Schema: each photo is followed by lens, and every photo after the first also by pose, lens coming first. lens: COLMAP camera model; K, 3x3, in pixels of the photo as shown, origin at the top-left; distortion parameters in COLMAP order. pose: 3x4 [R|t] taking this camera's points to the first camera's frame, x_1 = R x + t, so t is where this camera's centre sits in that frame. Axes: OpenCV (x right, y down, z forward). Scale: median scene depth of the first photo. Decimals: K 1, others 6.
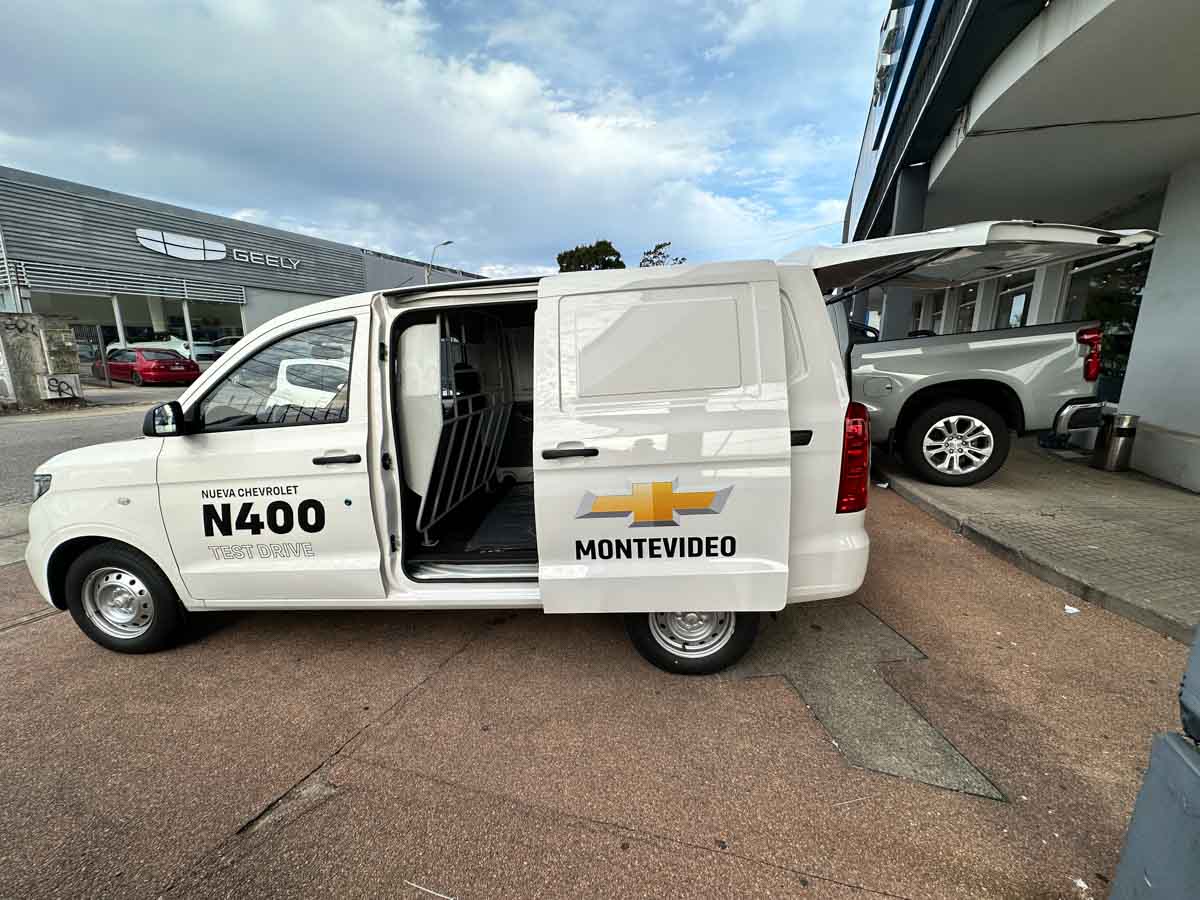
lens RADIAL K [[473.5, 0, 598.6], [0, 473.5, 447.1], [0, 0, 1]] dist [-0.000389, -0.000027]
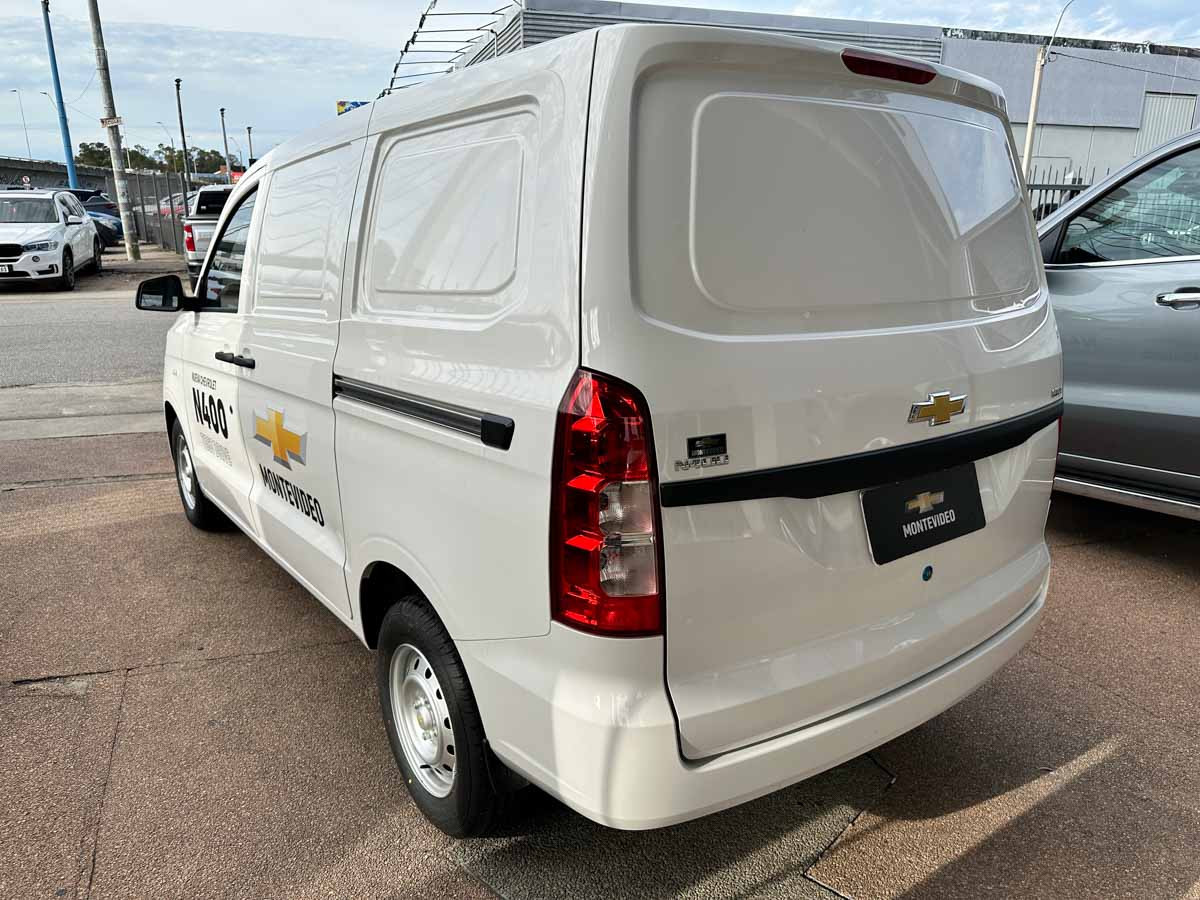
lens RADIAL K [[844.3, 0, 598.1], [0, 844.3, 451.1], [0, 0, 1]] dist [0.002775, -0.006898]
pose [[0.658946, 0.213278, -0.721320, 0.955821], [-0.158206, 0.976806, 0.144294, -0.126361], [0.735365, 0.019036, 0.677404, 0.460098]]
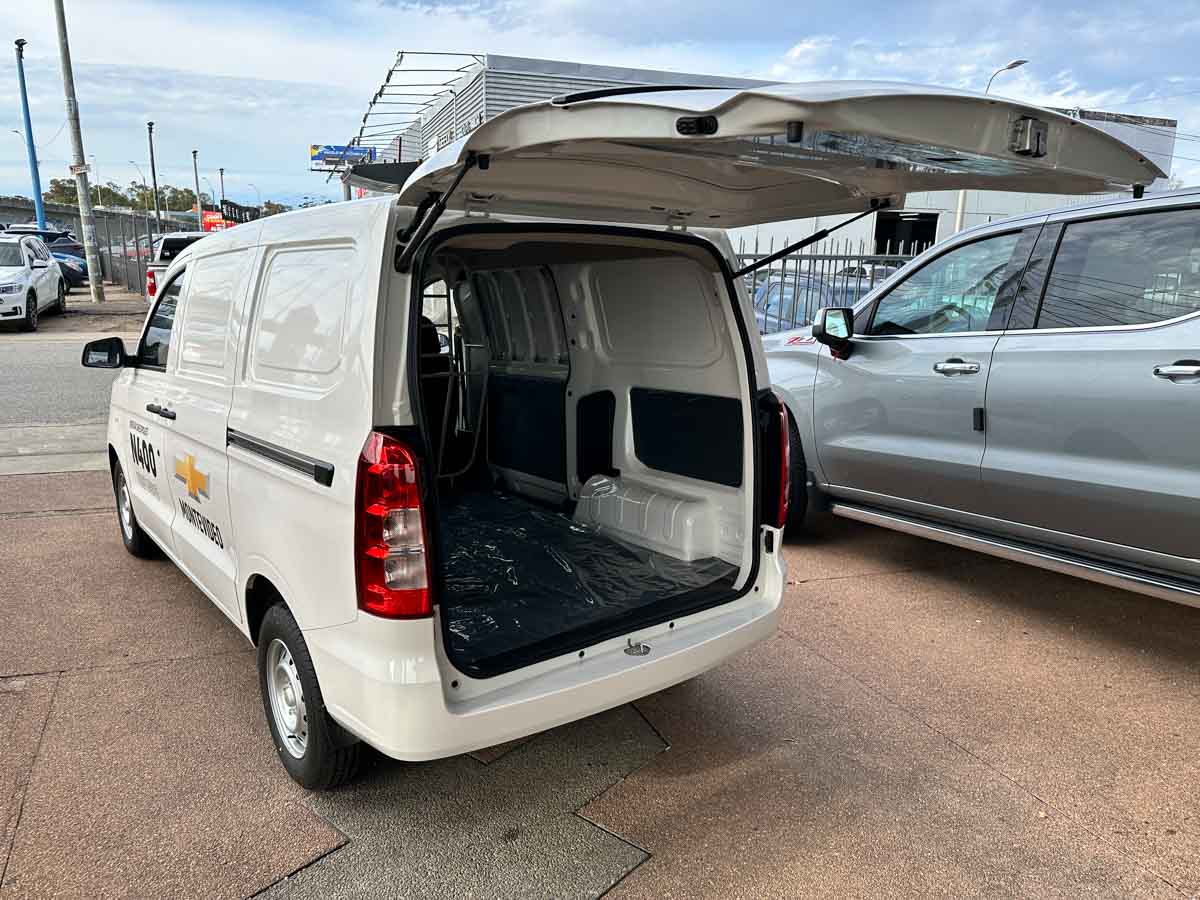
lens RADIAL K [[850.3, 0, 603.6], [0, 850.3, 450.1], [0, 0, 1]] dist [-0.000559, -0.002002]
pose [[0.682333, 0.183209, -0.707712, 1.333218], [-0.168421, 0.981441, 0.091689, -0.205926], [0.711376, 0.056631, 0.700526, 0.406543]]
